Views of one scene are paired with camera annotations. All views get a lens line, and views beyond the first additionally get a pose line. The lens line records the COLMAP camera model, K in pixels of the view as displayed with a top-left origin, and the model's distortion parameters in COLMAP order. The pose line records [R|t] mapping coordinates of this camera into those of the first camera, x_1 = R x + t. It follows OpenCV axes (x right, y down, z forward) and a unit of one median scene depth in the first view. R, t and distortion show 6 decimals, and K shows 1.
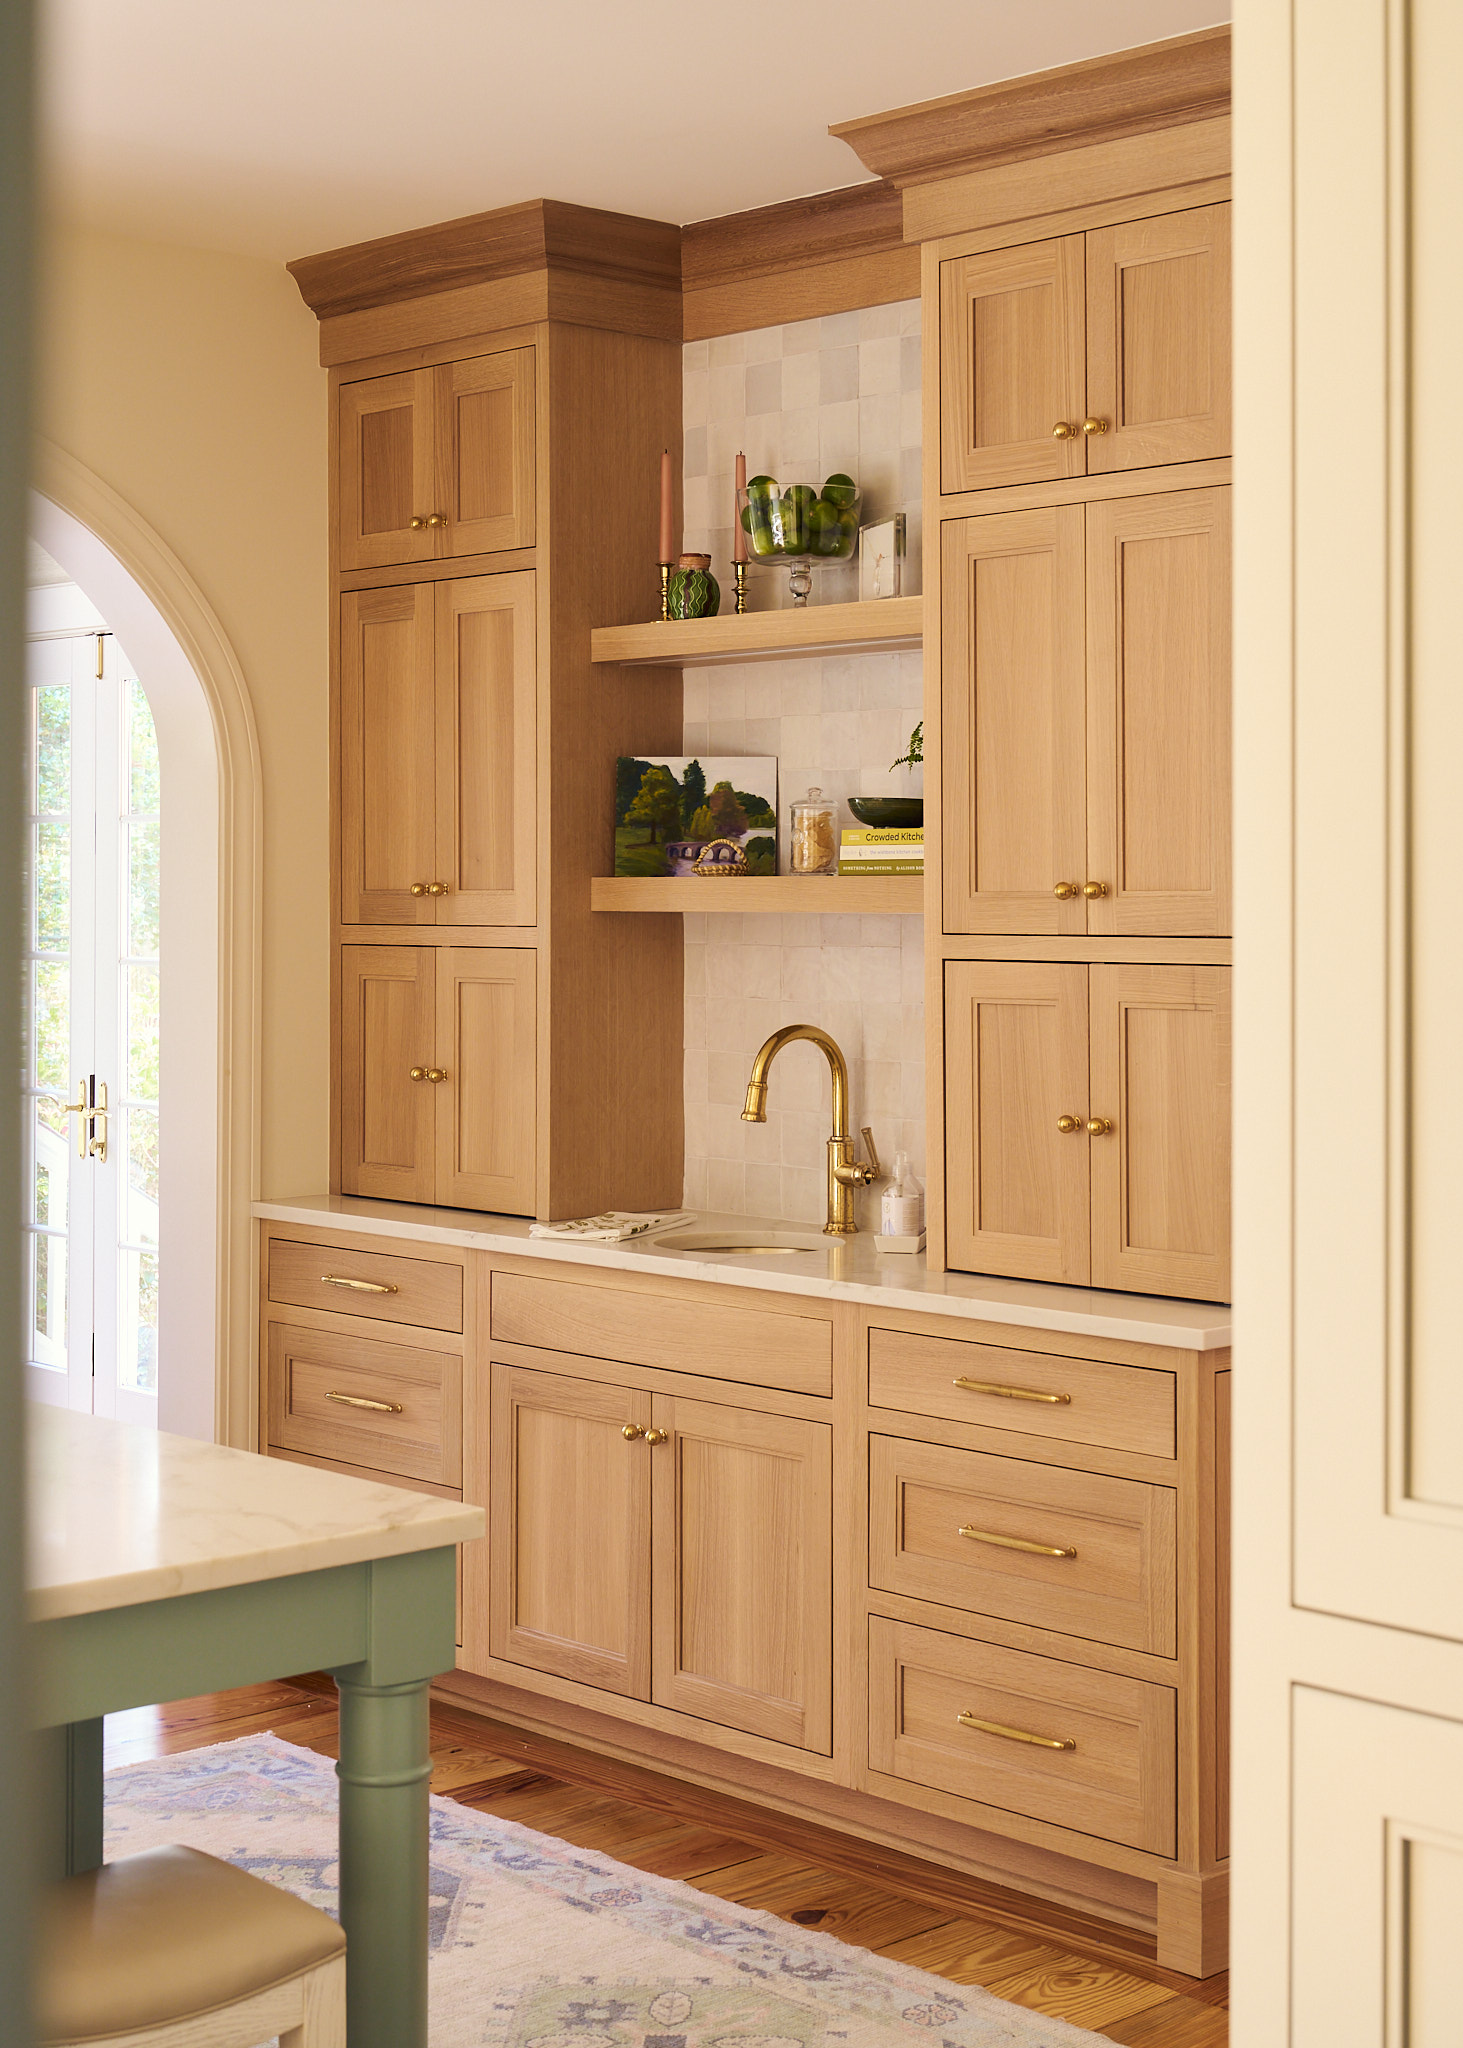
lens RADIAL K [[2909.4, 0, 731.5], [0, 2909.4, 1024.0], [0, 0, 1]] dist [0.016070, 0.071854]
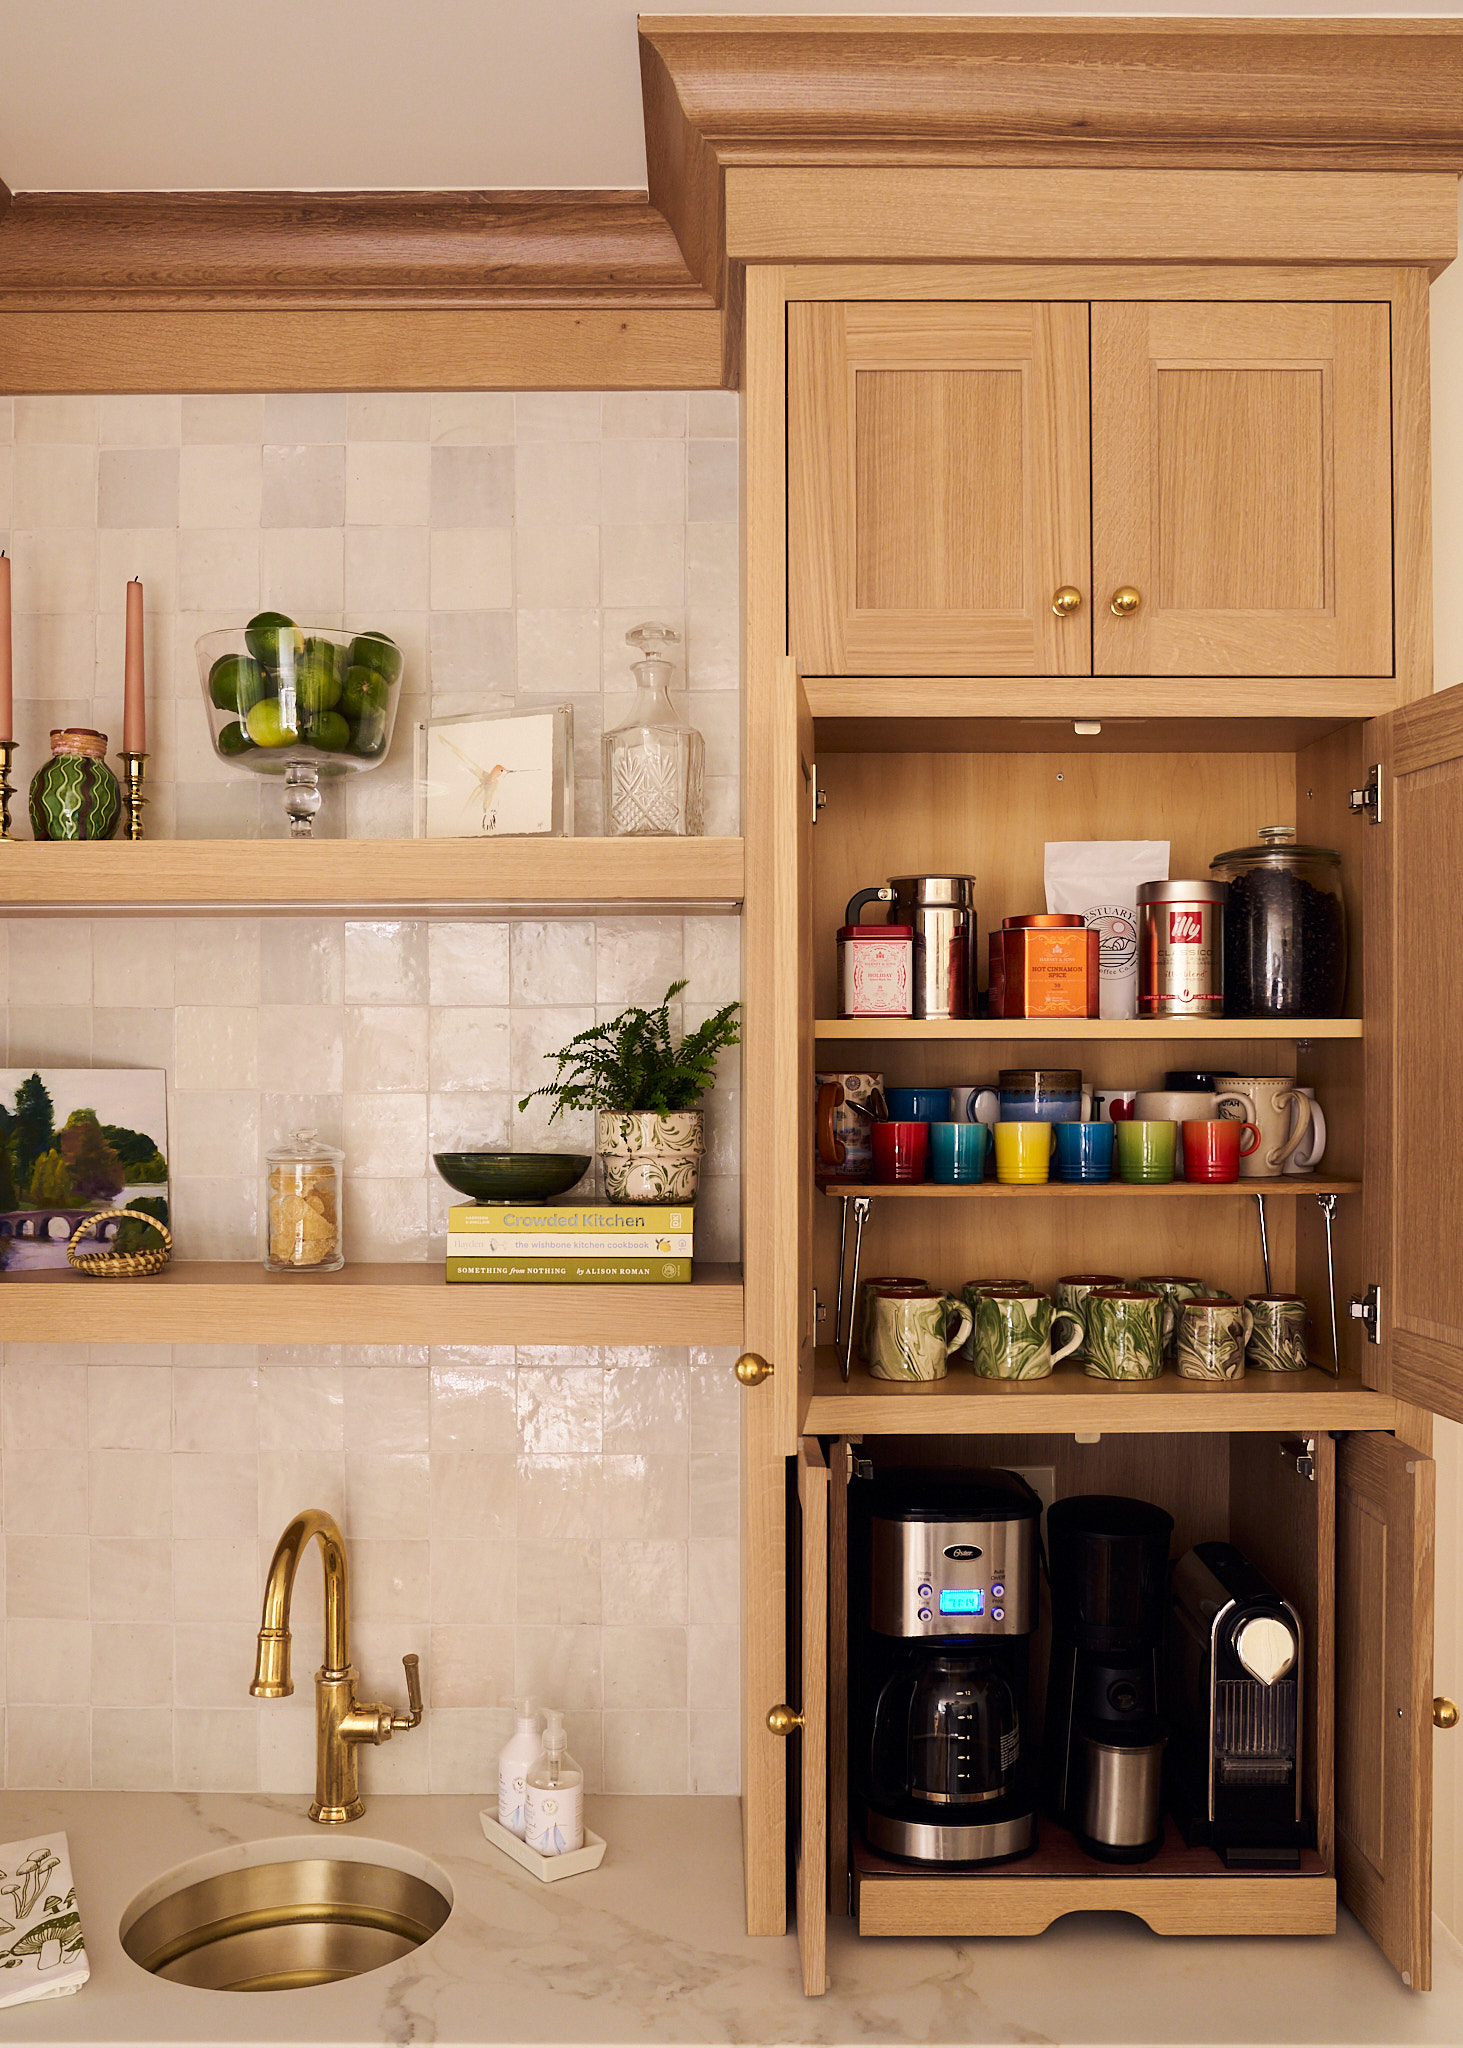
lens RADIAL K [[1805.6, 0, 731.2], [0, 1805.6, 1092.1], [0, 0, 1]] dist [-0.029711, -0.007696]
pose [[0.699709, -0.006437, 0.714399, -0.182947], [0.033264, 0.999168, -0.023577, -0.075892], [-0.713653, 0.040261, 0.699341, 0.659348]]
